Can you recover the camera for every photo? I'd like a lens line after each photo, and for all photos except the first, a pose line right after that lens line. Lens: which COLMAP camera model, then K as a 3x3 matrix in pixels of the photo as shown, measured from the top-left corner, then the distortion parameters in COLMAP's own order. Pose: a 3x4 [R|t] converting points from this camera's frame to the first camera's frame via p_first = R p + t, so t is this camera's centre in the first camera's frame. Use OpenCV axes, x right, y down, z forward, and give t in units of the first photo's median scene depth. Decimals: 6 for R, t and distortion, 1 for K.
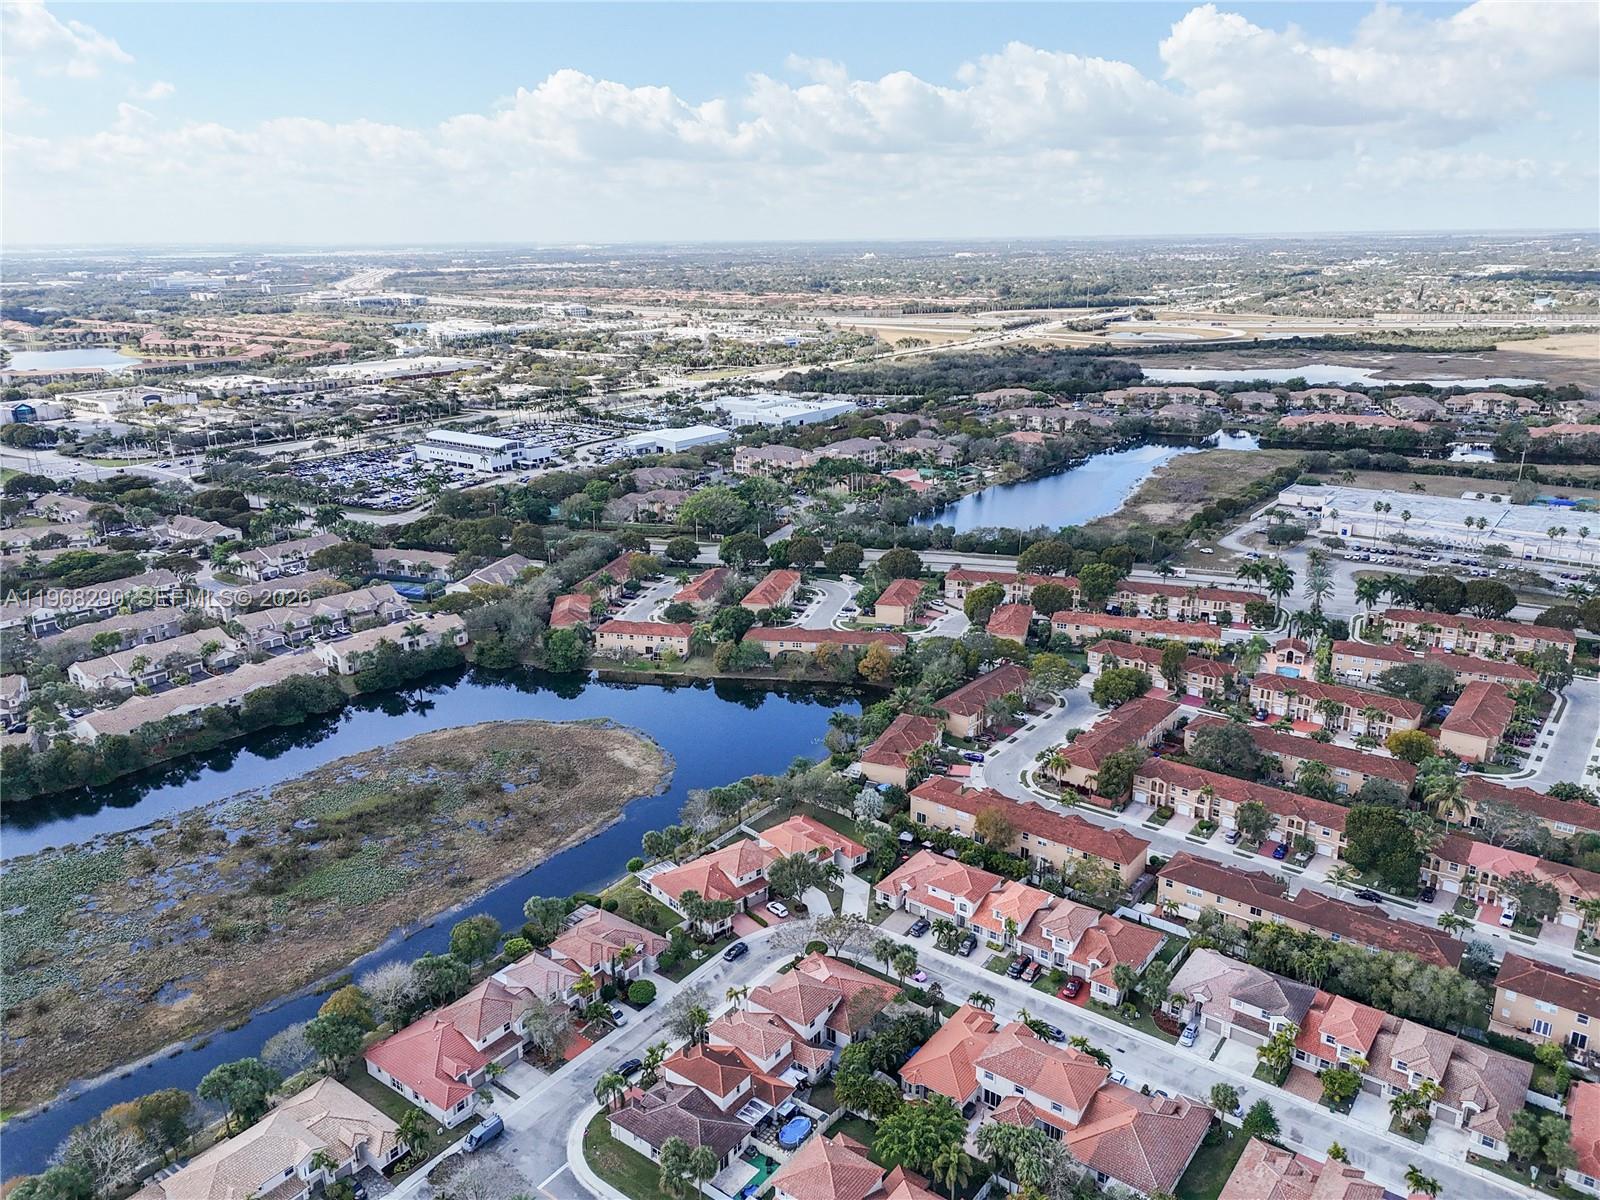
lens RADIAL K [[1169.0, 0, 800.0], [0, 1169.0, 600.0], [0, 0, 1]] dist [0.080481, -0.076965]
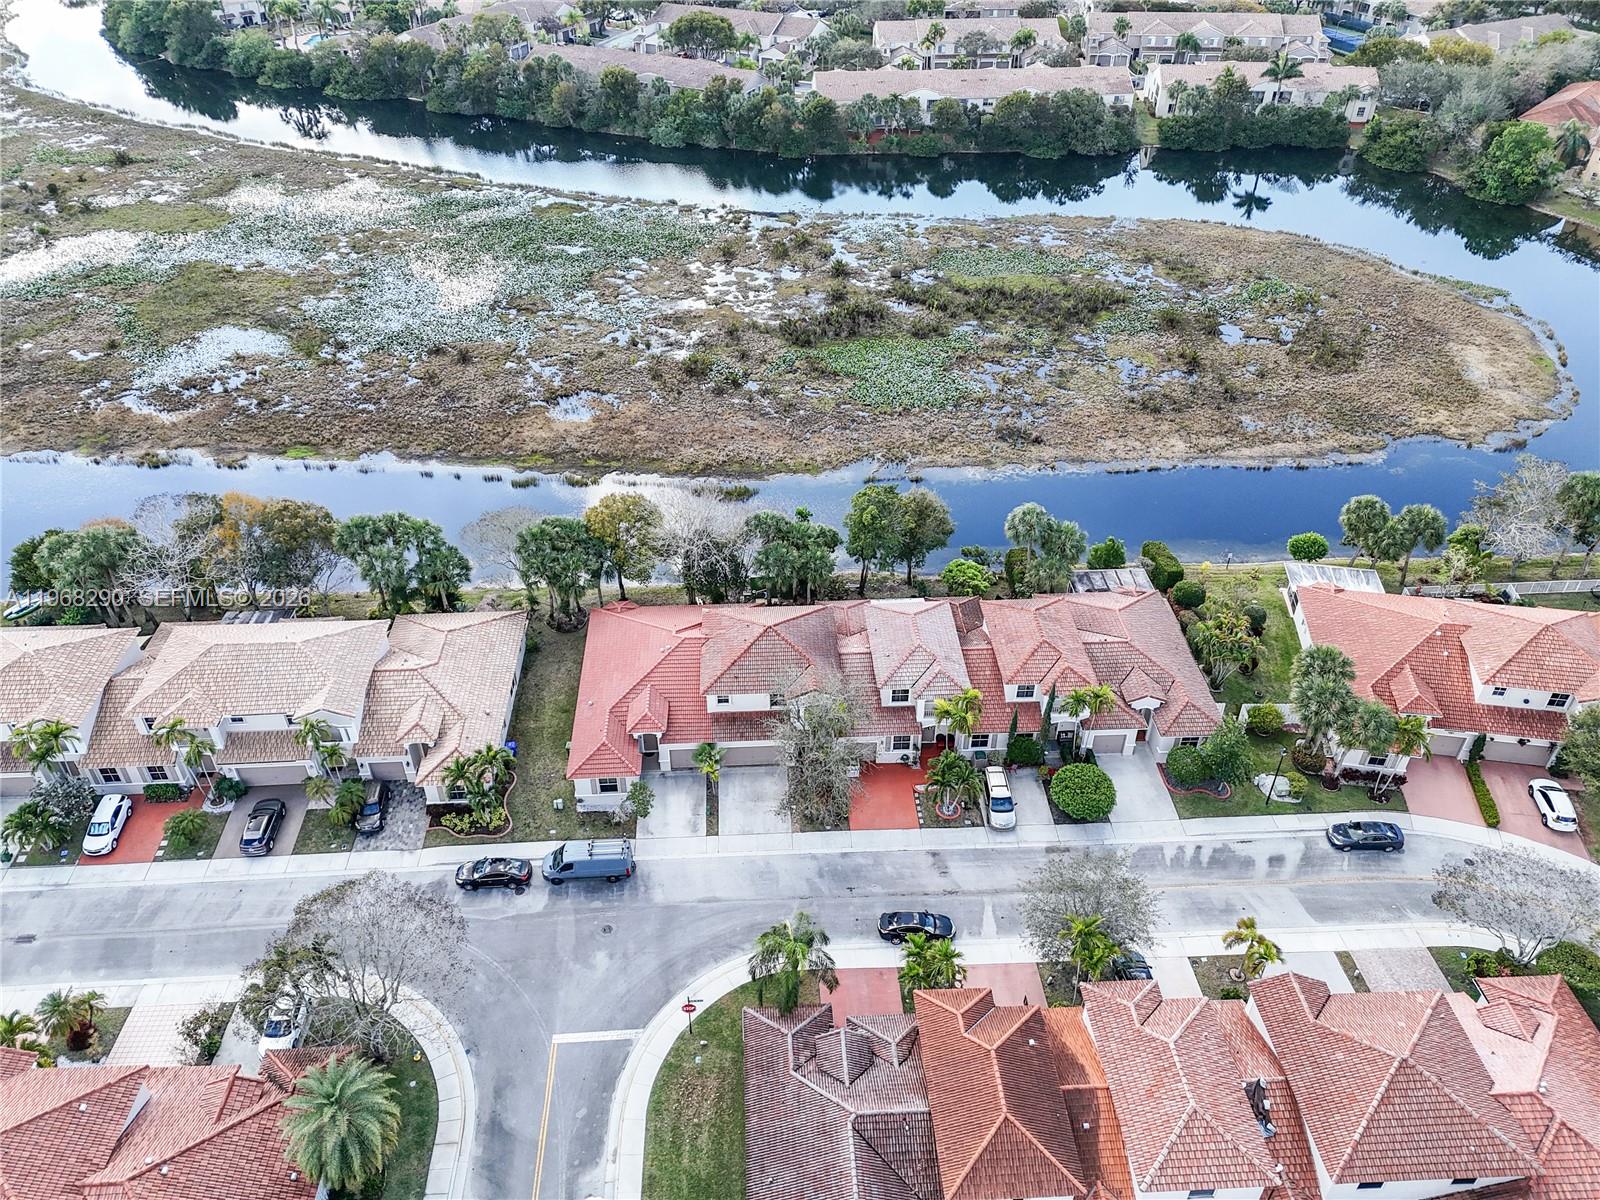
lens RADIAL K [[1169.0, 0, 800.0], [0, 1169.0, 600.0], [0, 0, 1]] dist [0.080481, -0.076965]
pose [[0.643424, 0.470172, -0.604105, 0.024667], [-0.233106, 0.872015, 0.430408, 0.084680], [0.729155, -0.136114, 0.670676, 0.515164]]
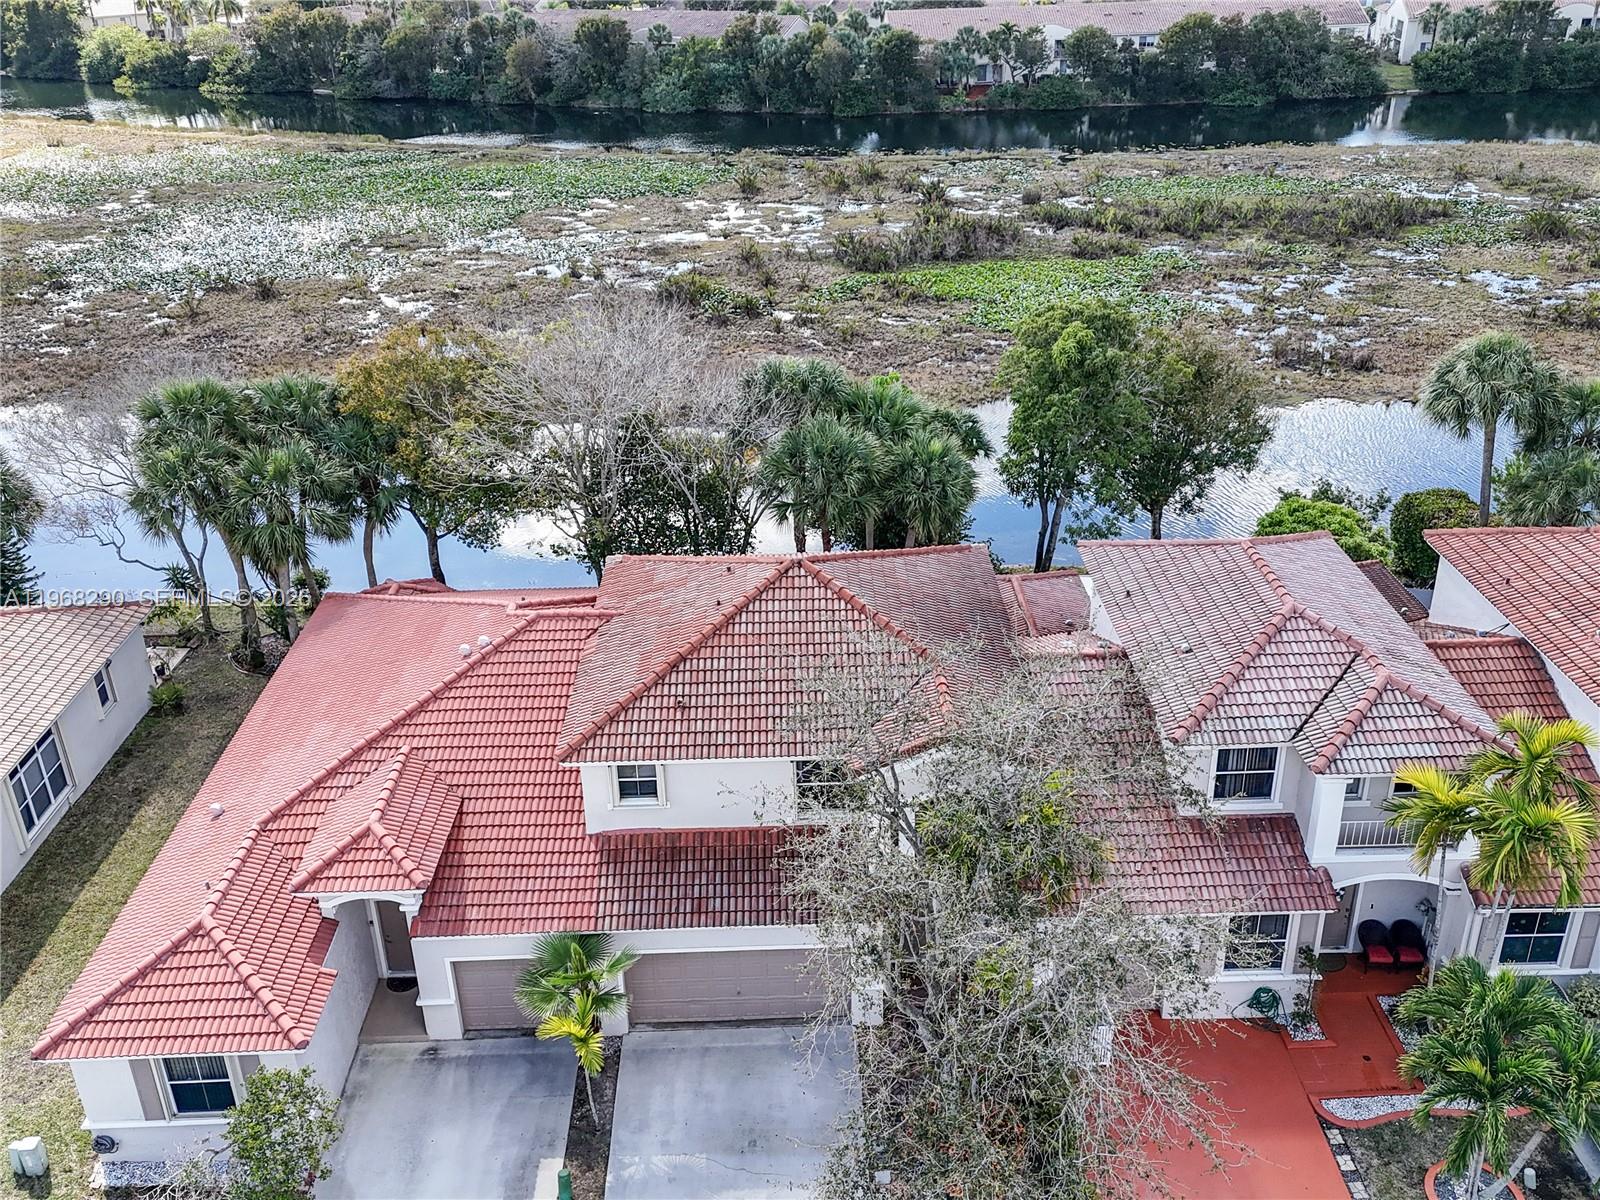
lens RADIAL K [[1418.8, 0, 790.3], [0, 1418.8, 590.2], [0, 0, 1]] dist [0.082269, -0.090395]
pose [[0.610579, 0.338398, -0.716017, -0.100476], [-0.213483, 0.940973, 0.262668, 0.220581], [0.762639, -0.007523, 0.646780, 0.664538]]
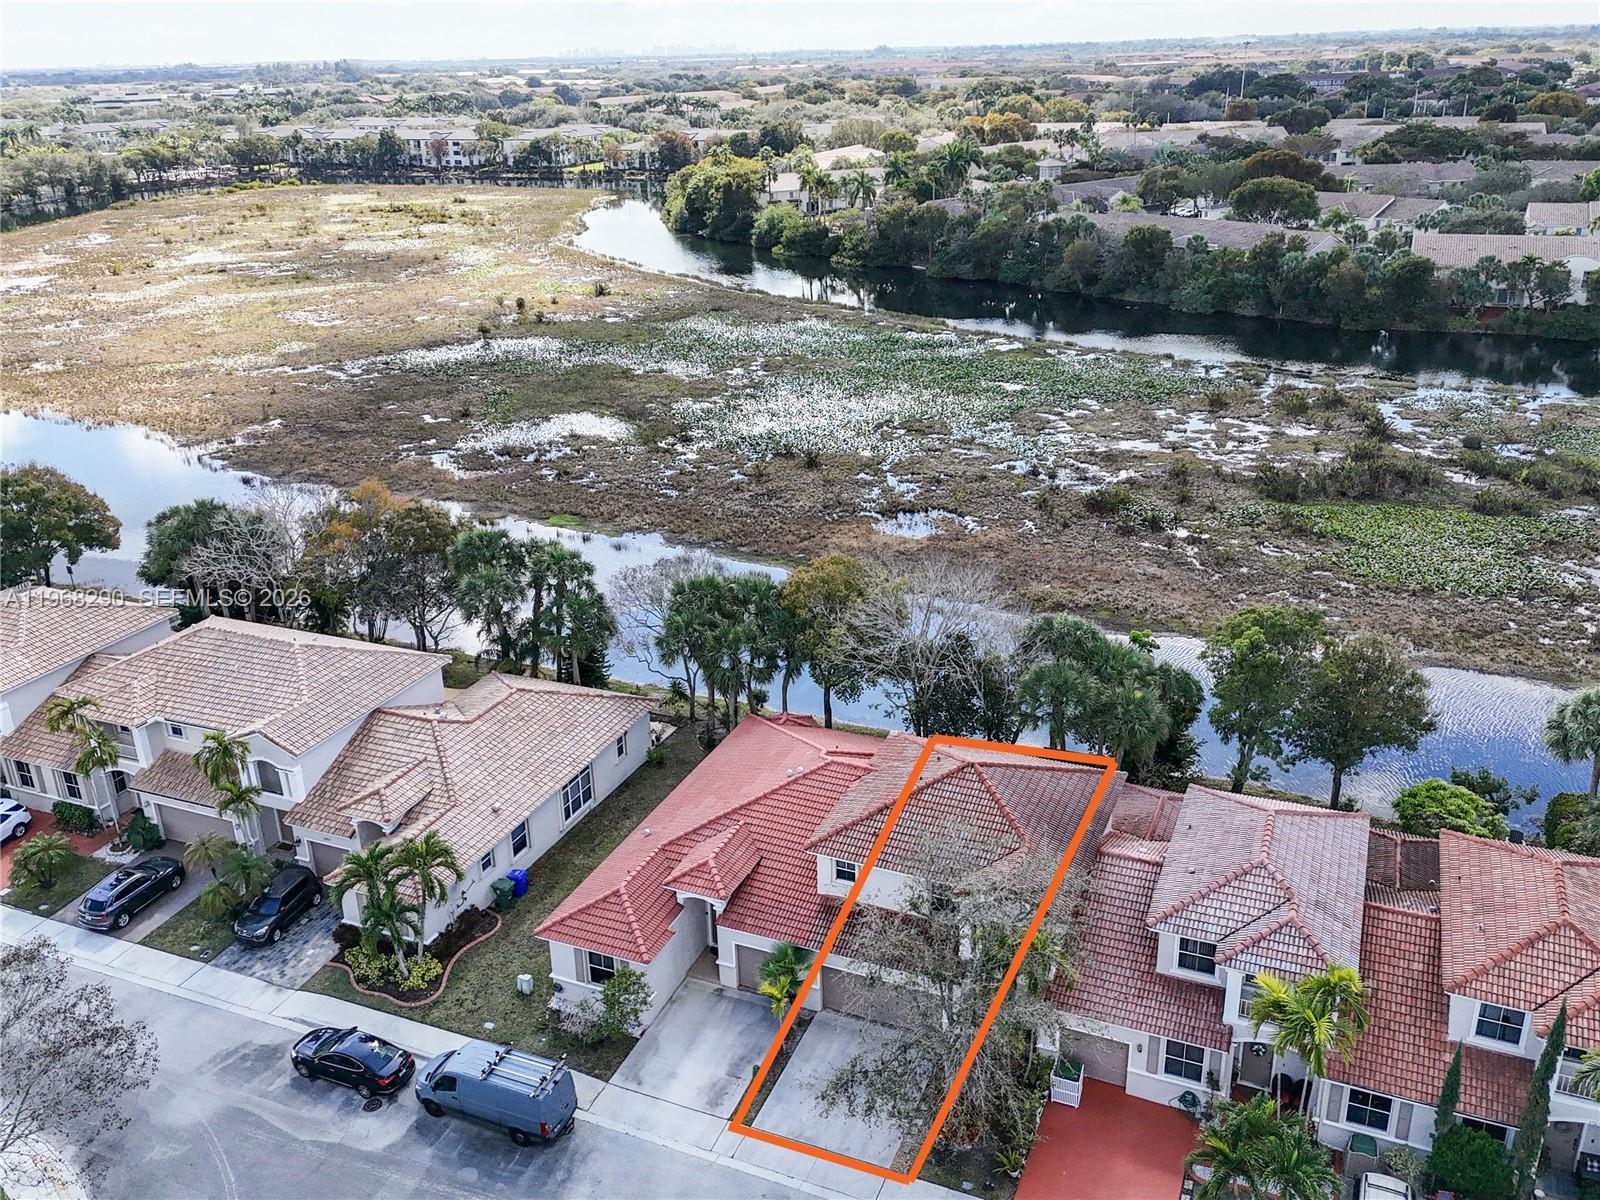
lens RADIAL K [[1332.0, 0, 800.0], [0, 1332.0, 600.0], [0, 0, 1]] dist [0.134685, -0.266605]
pose [[0.235106, 0.368757, -0.899302, -0.017000], [-0.265755, 0.914368, 0.305458, 0.168555], [0.934933, 0.167179, 0.312972, 0.654940]]
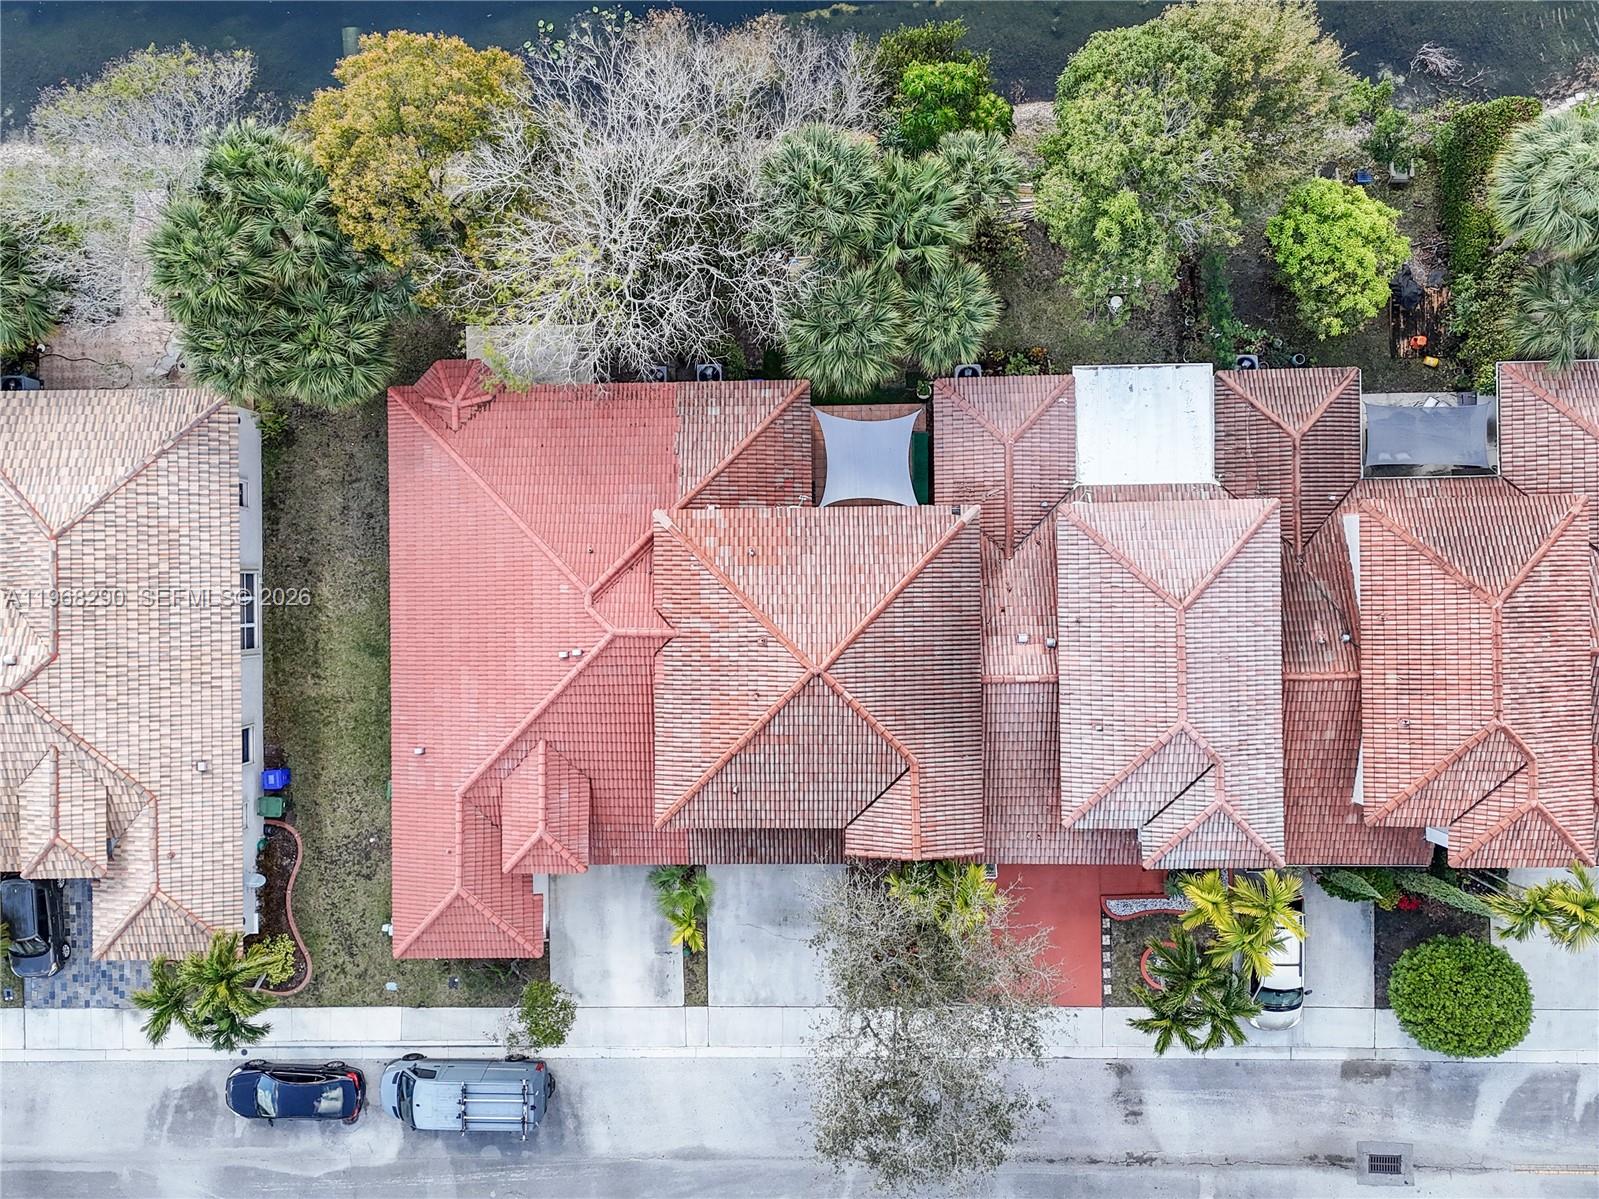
lens RADIAL K [[1360.8, 0, 770.0], [0, 1360.8, 599.3], [0, 0, 1]] dist [0.073417, -0.120150]
pose [[0.611223, 0.791102, -0.023734, -0.210180], [-0.207600, 0.189190, 0.959745, 0.085176], [0.763746, -0.581691, 0.279870, 0.708776]]
